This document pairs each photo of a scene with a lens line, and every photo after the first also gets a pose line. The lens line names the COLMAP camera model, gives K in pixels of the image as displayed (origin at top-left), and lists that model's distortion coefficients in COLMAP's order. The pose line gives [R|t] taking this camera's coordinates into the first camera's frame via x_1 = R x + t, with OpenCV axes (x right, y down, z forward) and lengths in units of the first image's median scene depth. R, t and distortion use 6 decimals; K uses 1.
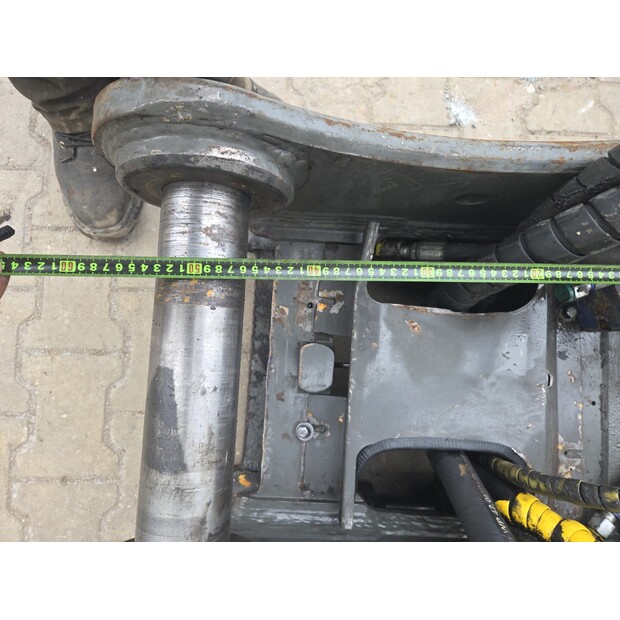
lens RADIAL K [[425.8, 0, 310.0], [0, 425.8, 310.0], [0, 0, 1]] dist [0.011326, 0.001286]
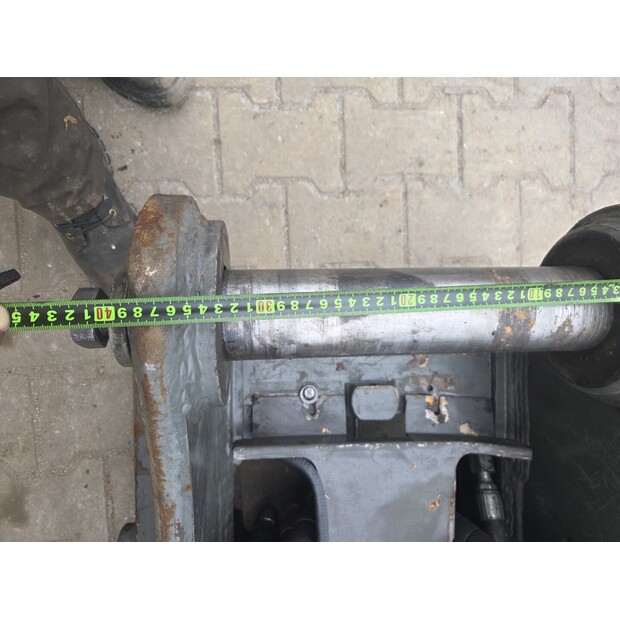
lens RADIAL K [[422.6, 0, 310.0], [0, 422.6, 310.0], [0, 0, 1]] dist [0.041296, -0.036940]
pose [[0.066771, 0.997740, -0.007468, -0.213052], [-0.997157, 0.066466, -0.035497, 0.320625], [-0.034921, 0.009817, 0.999342, 0.002600]]
